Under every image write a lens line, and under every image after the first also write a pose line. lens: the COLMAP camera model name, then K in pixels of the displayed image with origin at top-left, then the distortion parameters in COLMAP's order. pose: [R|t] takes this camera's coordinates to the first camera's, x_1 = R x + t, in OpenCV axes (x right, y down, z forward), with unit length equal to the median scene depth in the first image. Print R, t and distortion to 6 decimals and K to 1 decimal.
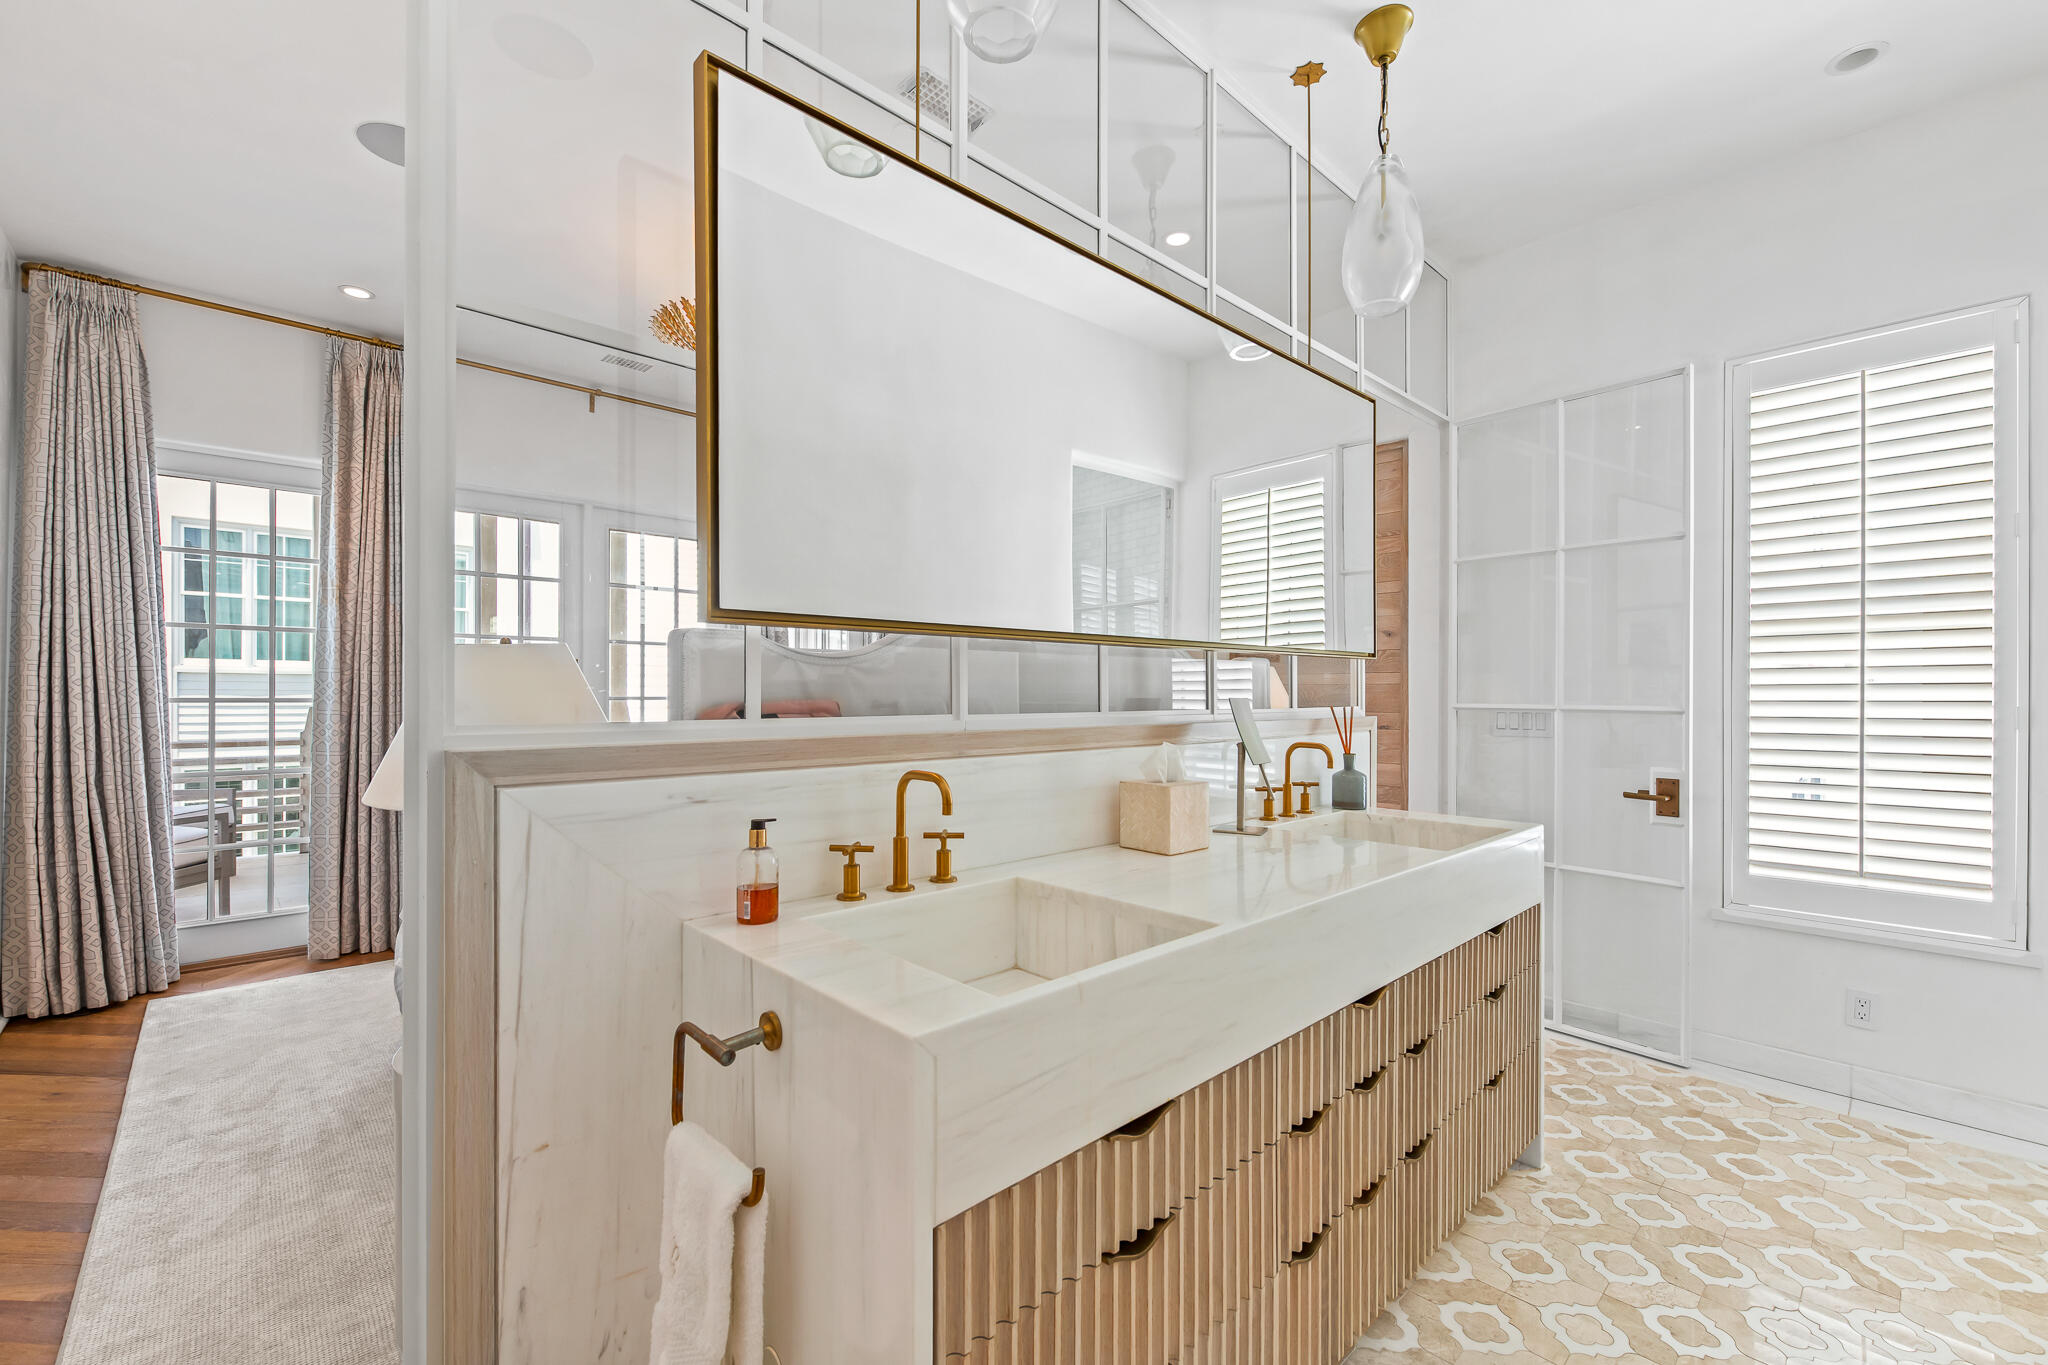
lens RADIAL K [[850.6, 0, 1017.6], [0, 850.6, 687.0], [0, 0, 1]] dist [0.001299, -0.000605]
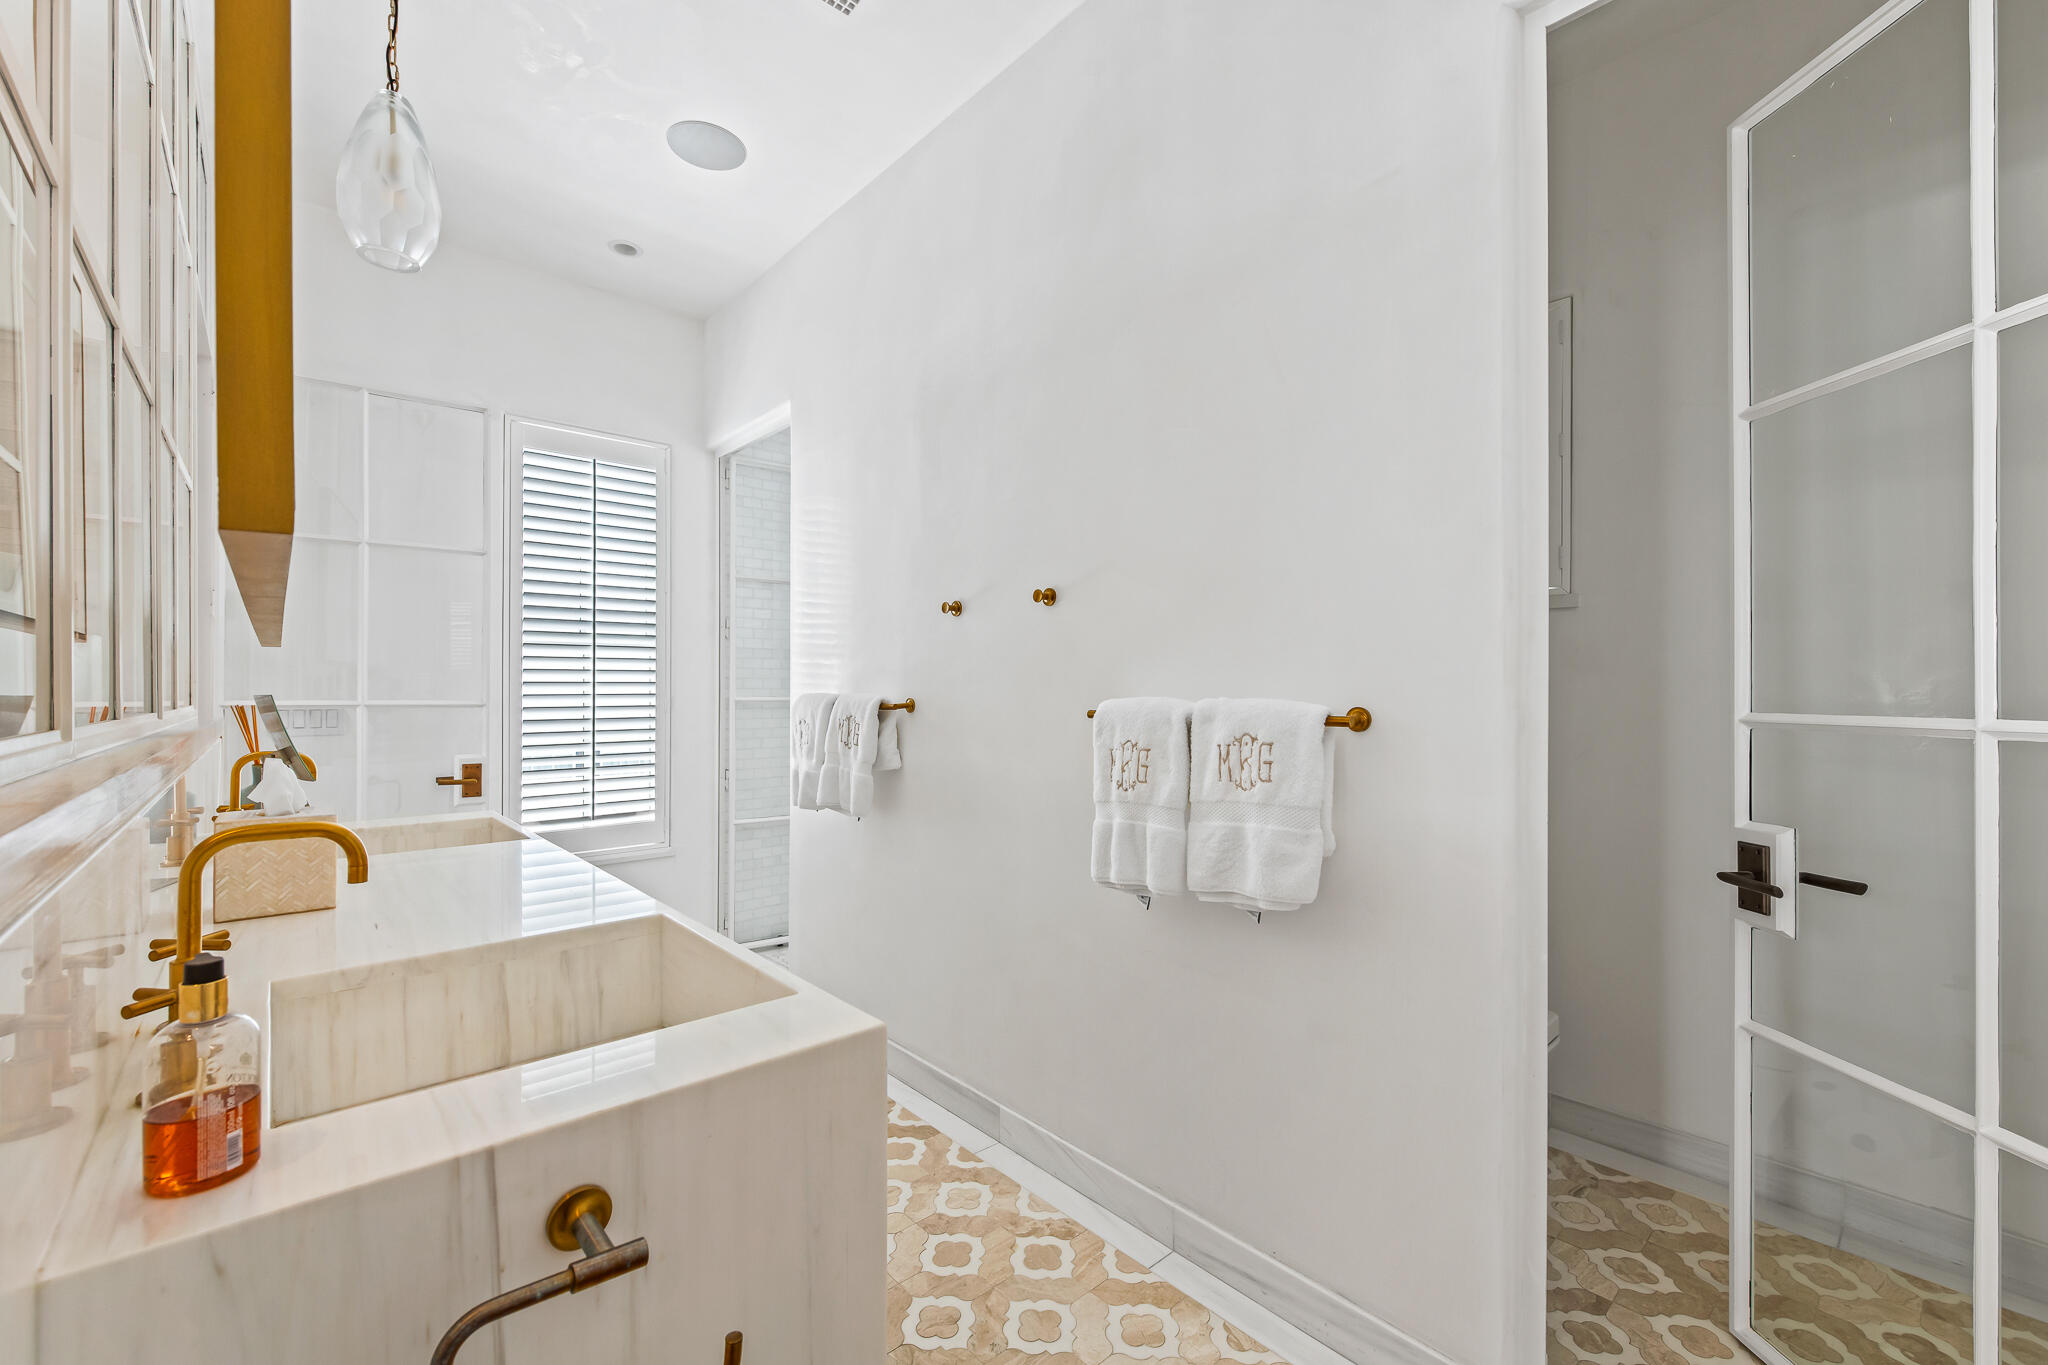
lens RADIAL K [[834.6, 0, 1025.1], [0, 834.6, 695.7], [0, 0, 1]] dist [-0.000842, -0.000445]
pose [[0.017622, -0.005802, 0.999828, -0.345312], [-0.014174, 0.999881, 0.006052, -0.001072], [-0.999744, -0.014278, 0.017537, 0.240505]]
